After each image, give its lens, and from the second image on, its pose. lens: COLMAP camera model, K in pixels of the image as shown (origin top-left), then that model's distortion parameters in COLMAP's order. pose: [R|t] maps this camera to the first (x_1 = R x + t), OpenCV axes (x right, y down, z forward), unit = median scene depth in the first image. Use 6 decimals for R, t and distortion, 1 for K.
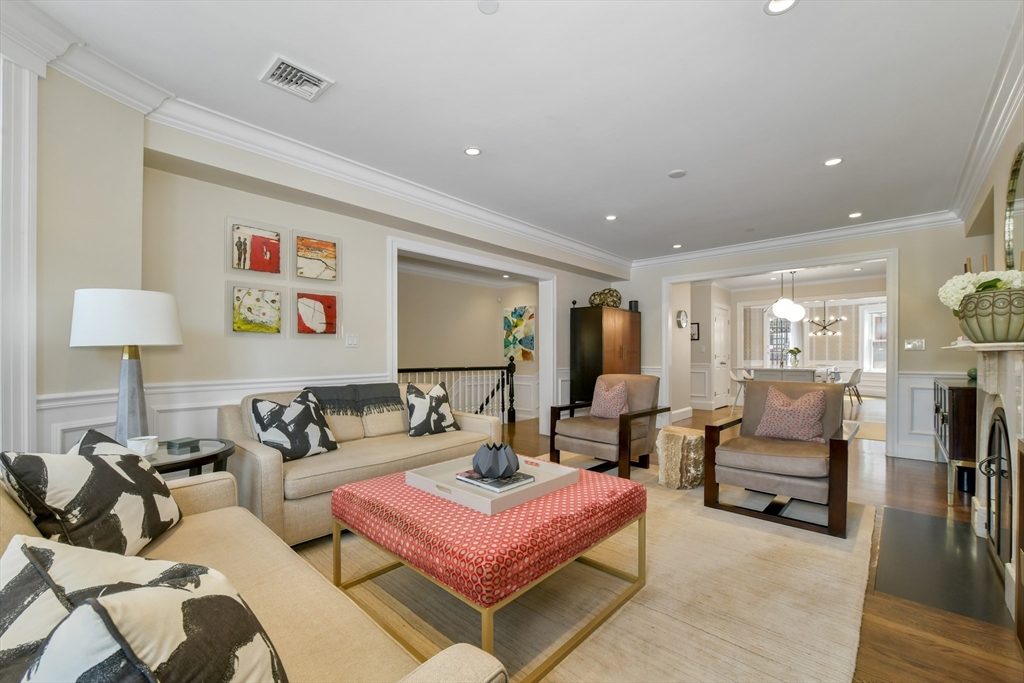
lens RADIAL K [[410.3, 0, 500.8], [0, 410.3, 355.5], [0, 0, 1]] dist [-0.011001, -0.001006]
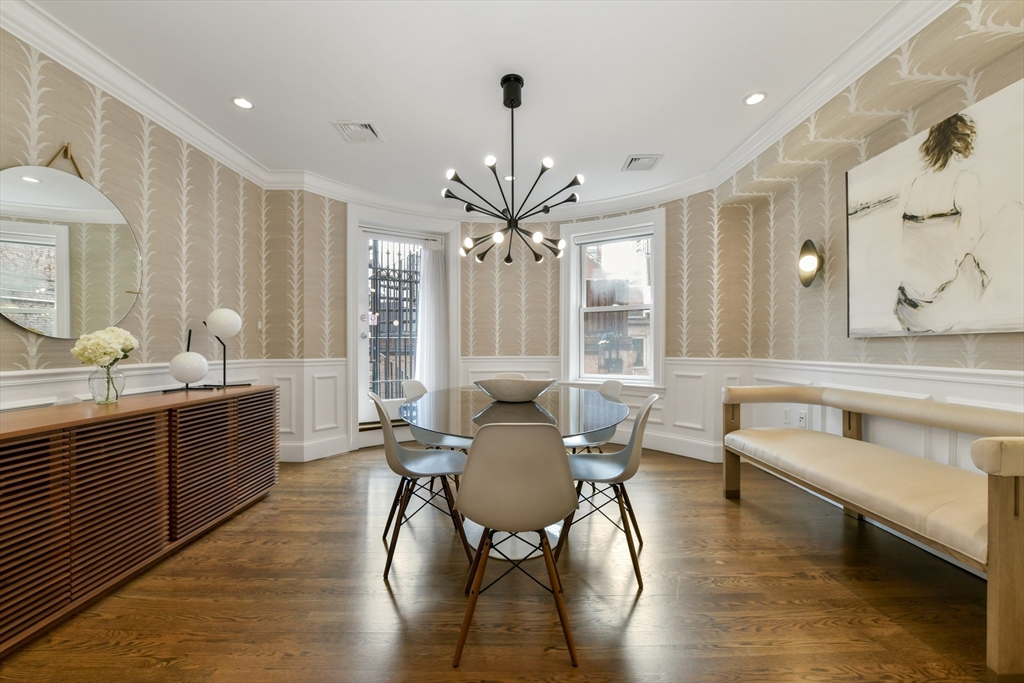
lens RADIAL K [[410.3, 0, 514.1], [0, 410.3, 346.6], [0, 0, 1]] dist [-0.011001, -0.001006]
pose [[0.714974, 0.001245, 0.699150, 1.852024], [0.002064, 0.999990, -0.003891, 0.015621], [-0.699148, 0.004225, 0.714965, 2.443551]]
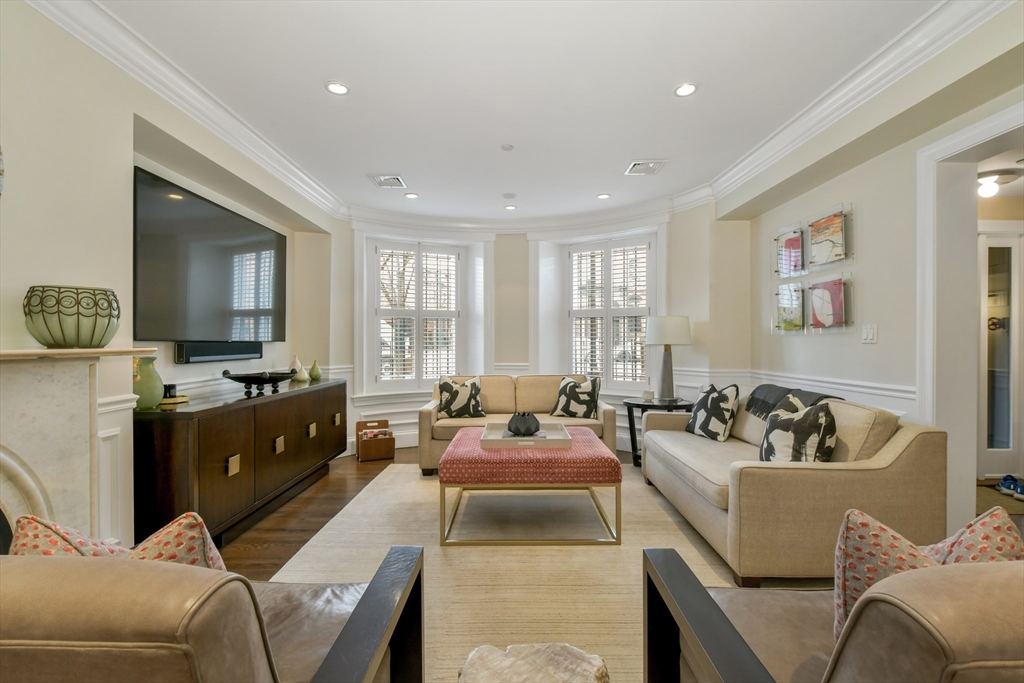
lens RADIAL K [[460.3, 0, 515.4], [0, 460.3, 344.1], [0, 0, 1]] dist [-0.008611, -0.000374]
pose [[-0.713770, 0.005486, -0.700358, 0.685843], [-0.000697, 0.999963, 0.008543, -0.027416], [0.700379, 0.006587, -0.713740, 1.246116]]
